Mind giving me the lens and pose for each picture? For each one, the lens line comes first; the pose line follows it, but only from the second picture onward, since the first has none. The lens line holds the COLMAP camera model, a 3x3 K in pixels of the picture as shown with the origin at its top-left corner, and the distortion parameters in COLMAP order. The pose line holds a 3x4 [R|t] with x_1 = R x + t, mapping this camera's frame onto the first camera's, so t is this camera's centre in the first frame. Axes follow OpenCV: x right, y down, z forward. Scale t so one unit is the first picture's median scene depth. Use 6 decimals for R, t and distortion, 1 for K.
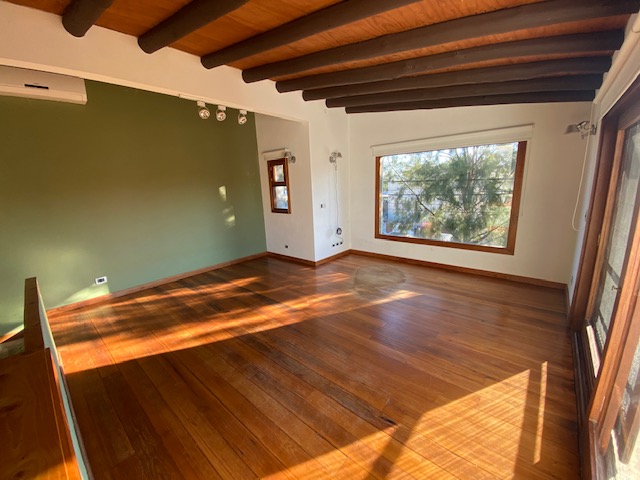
lens RADIAL K [[260.7, 0, 320.0], [0, 260.7, 241.4], [0, 0, 1]] dist [-0.001126, -0.000292]
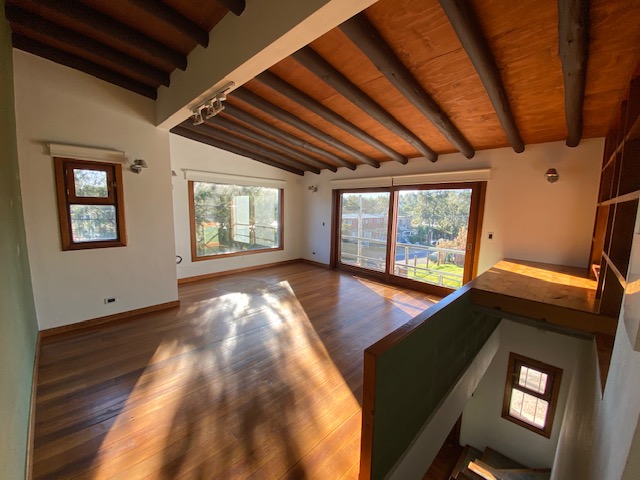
lens RADIAL K [[260.7, 0, 319.5], [0, 260.7, 238.5], [0, 0, 1]] dist [-0.001126, -0.000292]
pose [[0.046998, -0.079514, 0.995725, -0.778299], [0.200068, 0.977377, 0.068605, -0.073661], [-0.978654, 0.195988, 0.061843, 0.479028]]
